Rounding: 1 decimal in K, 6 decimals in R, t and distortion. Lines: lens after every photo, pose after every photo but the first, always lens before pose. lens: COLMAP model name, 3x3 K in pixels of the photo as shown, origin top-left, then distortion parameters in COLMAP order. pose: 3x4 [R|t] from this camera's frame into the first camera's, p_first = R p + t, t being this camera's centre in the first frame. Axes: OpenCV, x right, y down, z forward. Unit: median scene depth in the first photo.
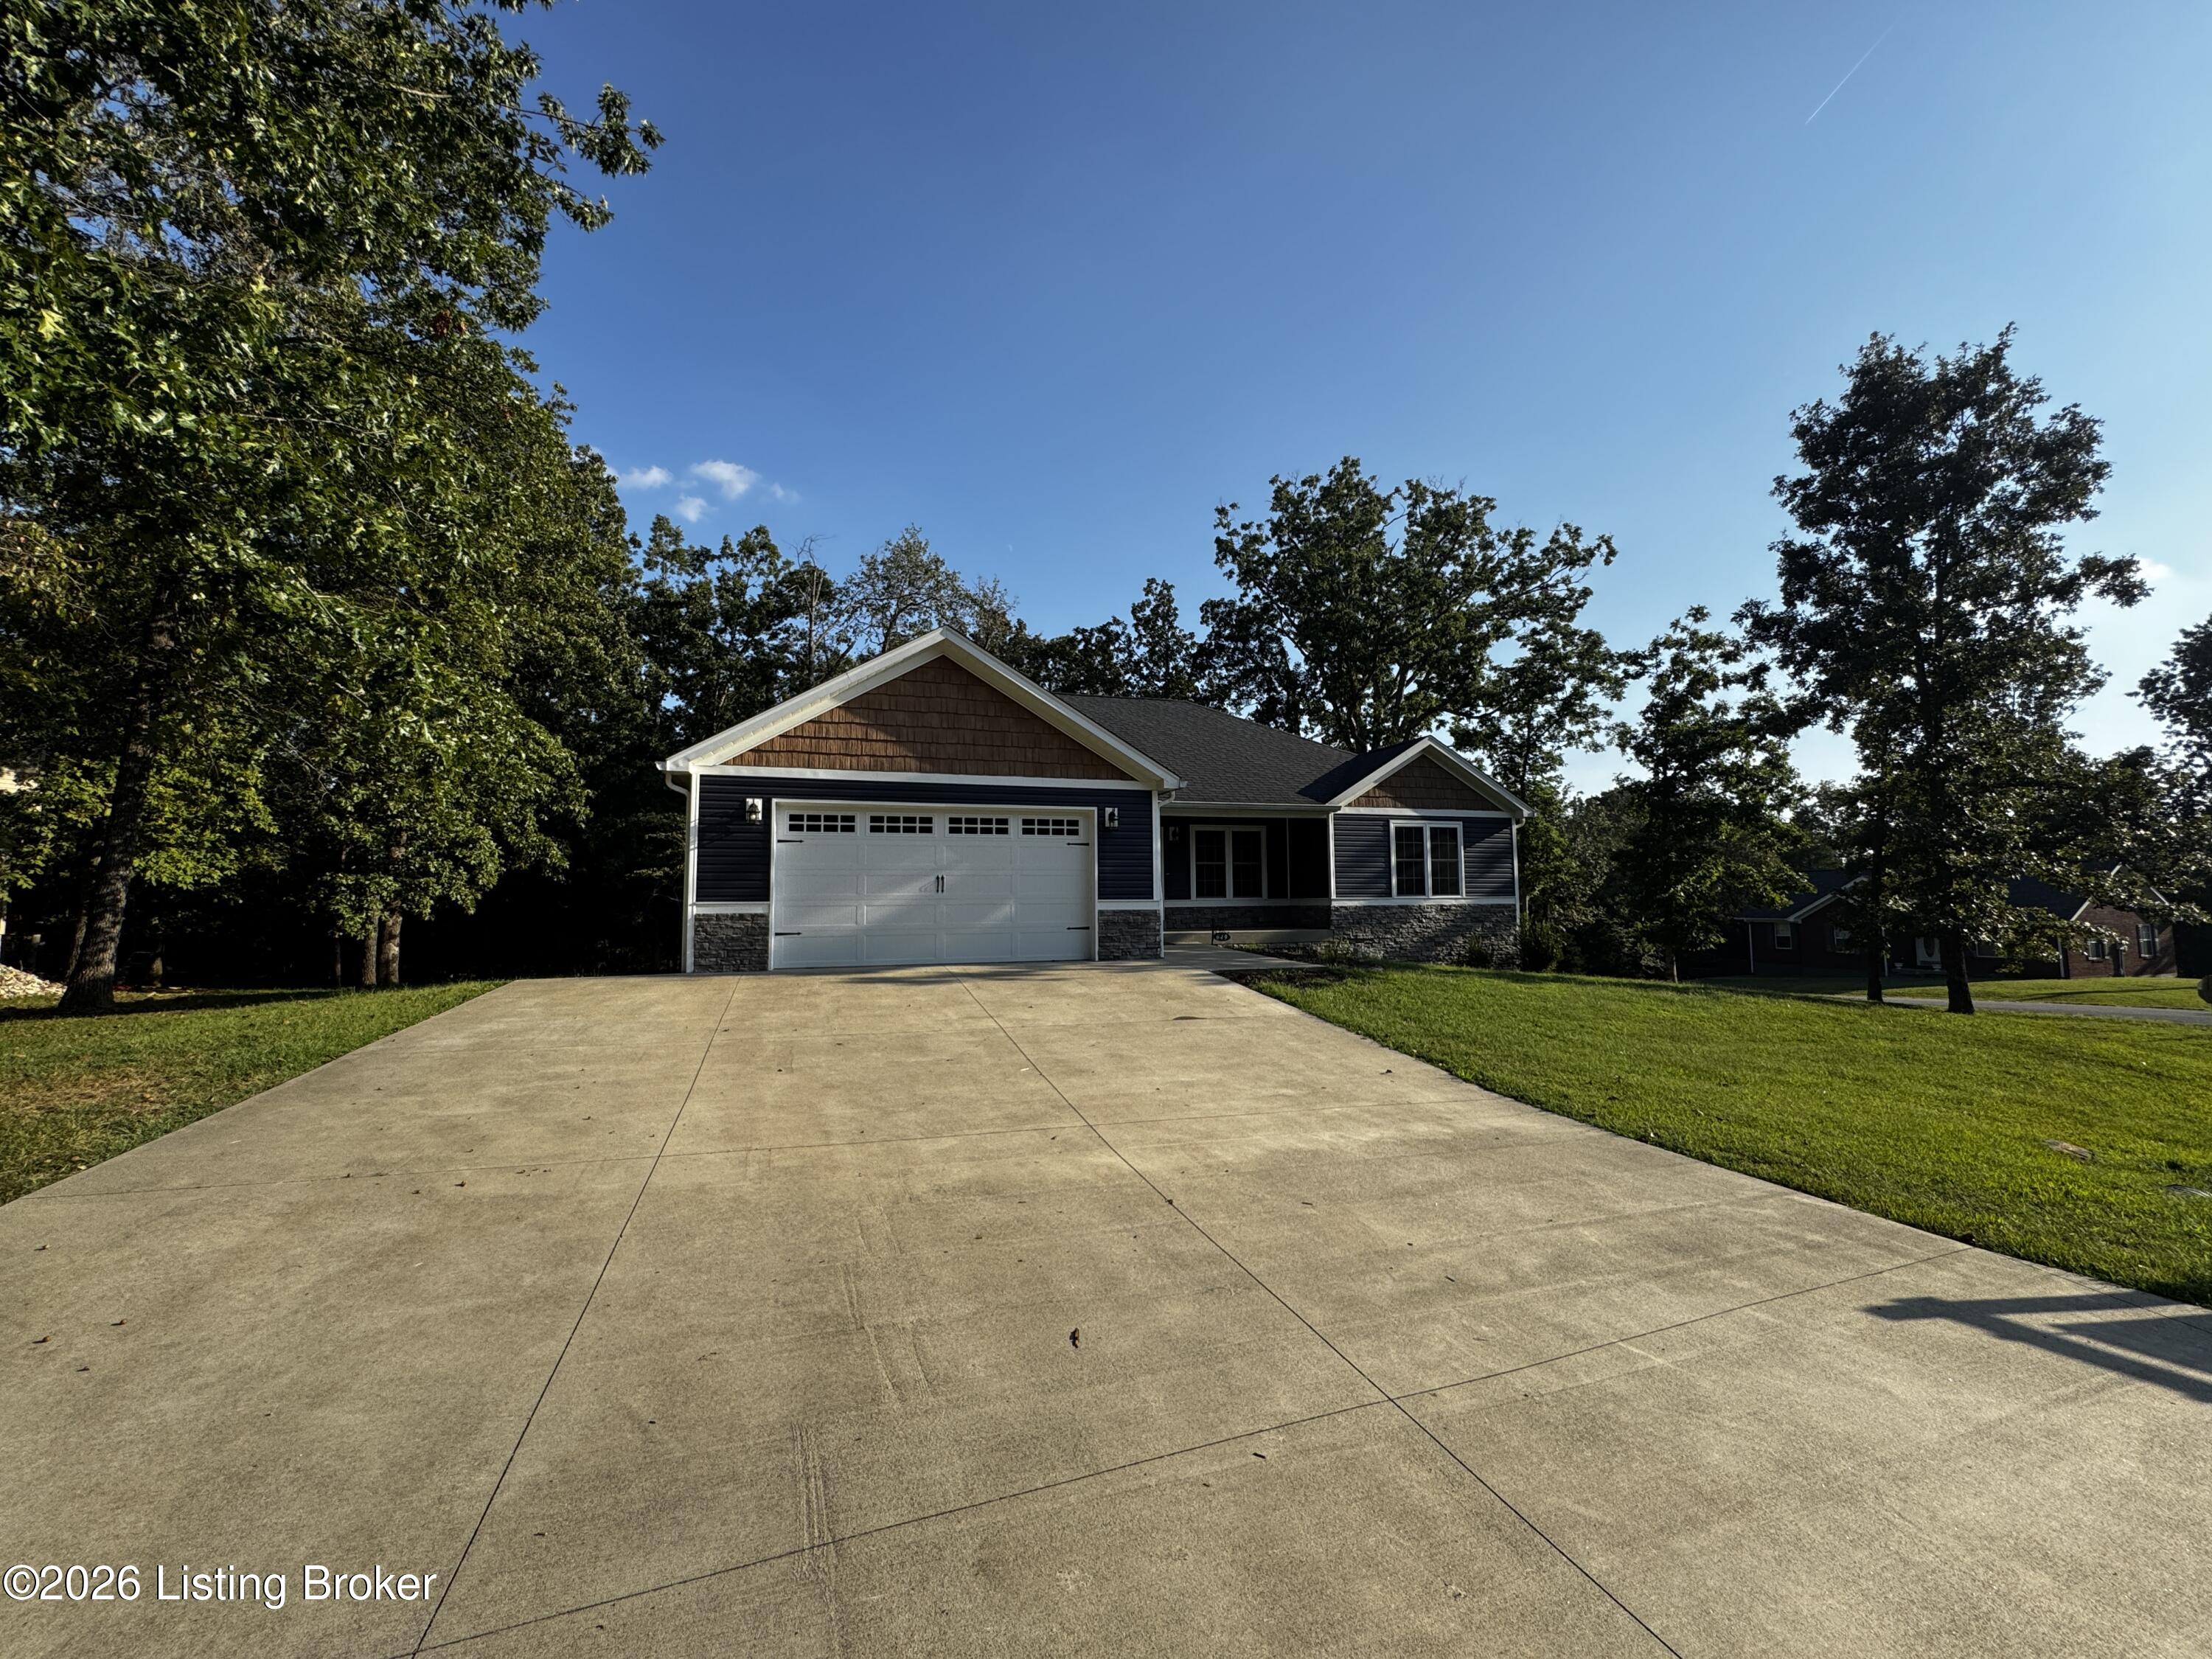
lens RADIAL K [[888.1, 0, 1107.4], [0, 888.1, 831.0], [0, 0, 1]] dist [-0.003600, 0.000355]
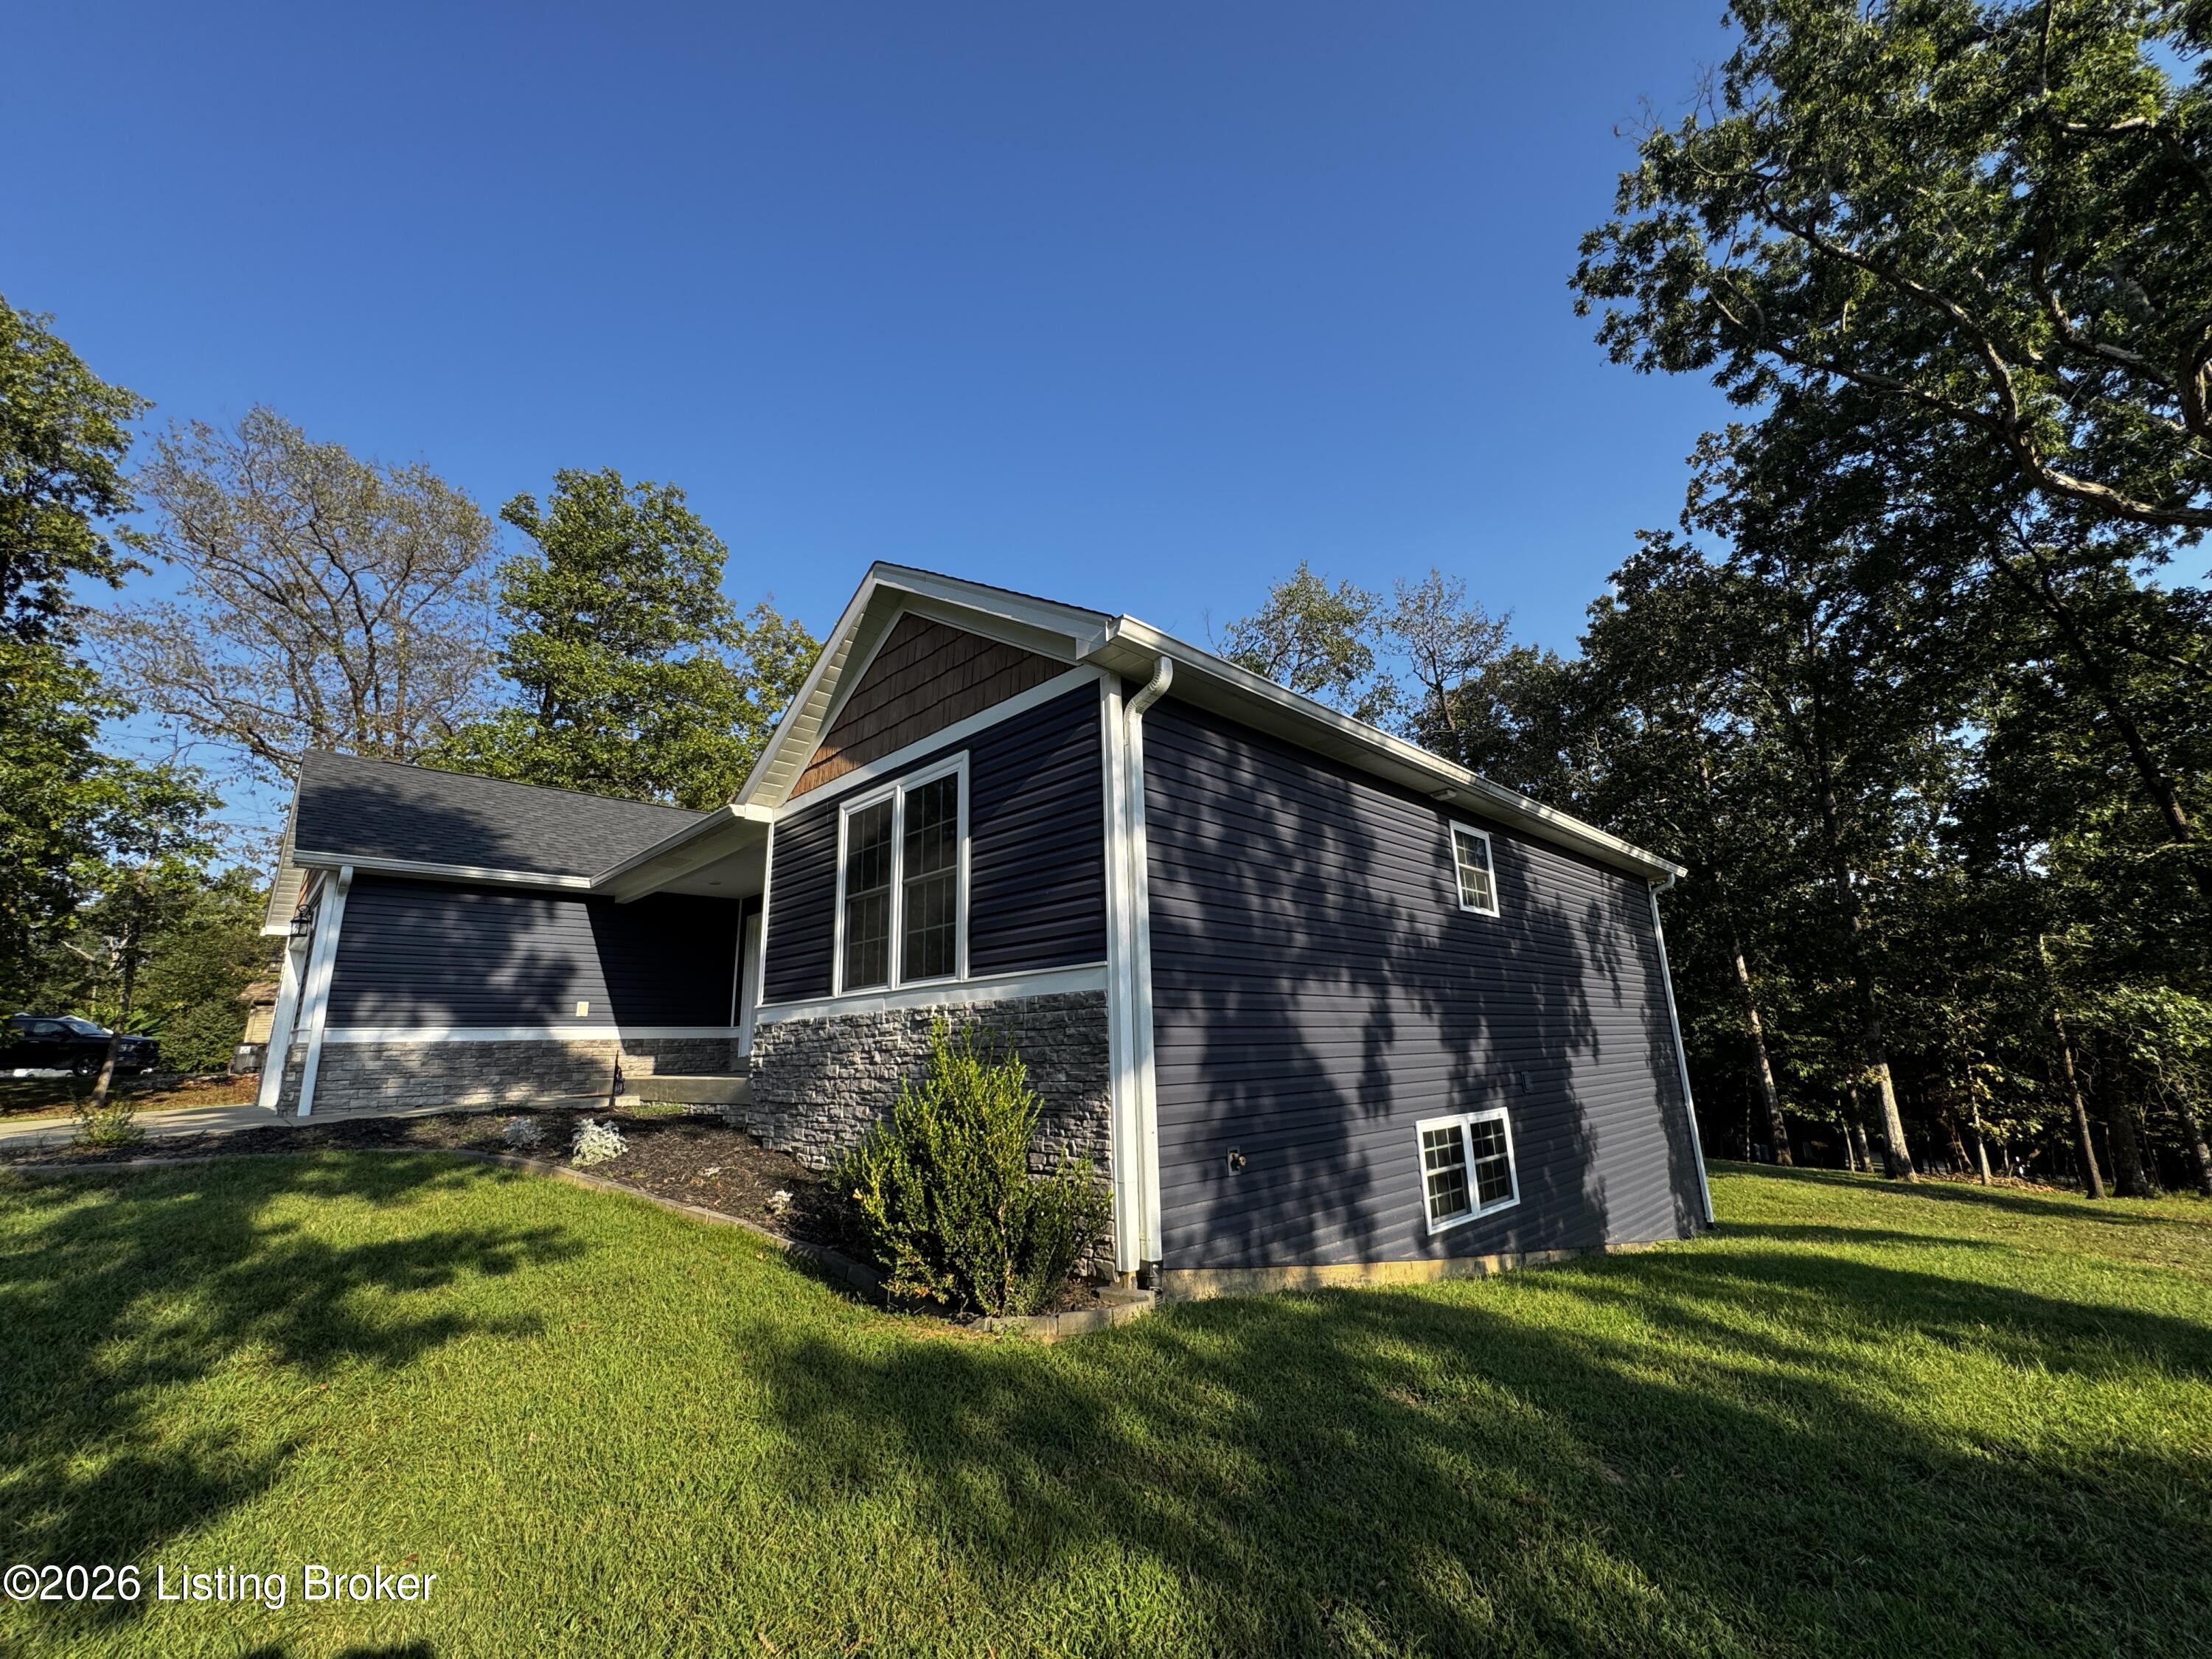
lens RADIAL K [[888.1, 0, 1105.3], [0, 888.1, 830.9], [0, 0, 1]] dist [-0.003600, 0.000355]
pose [[0.406127, -0.214705, -0.888236, 0.716427], [0.104004, 0.976551, -0.188499, 0.087293], [0.907879, -0.015826, 0.418934, 0.923527]]
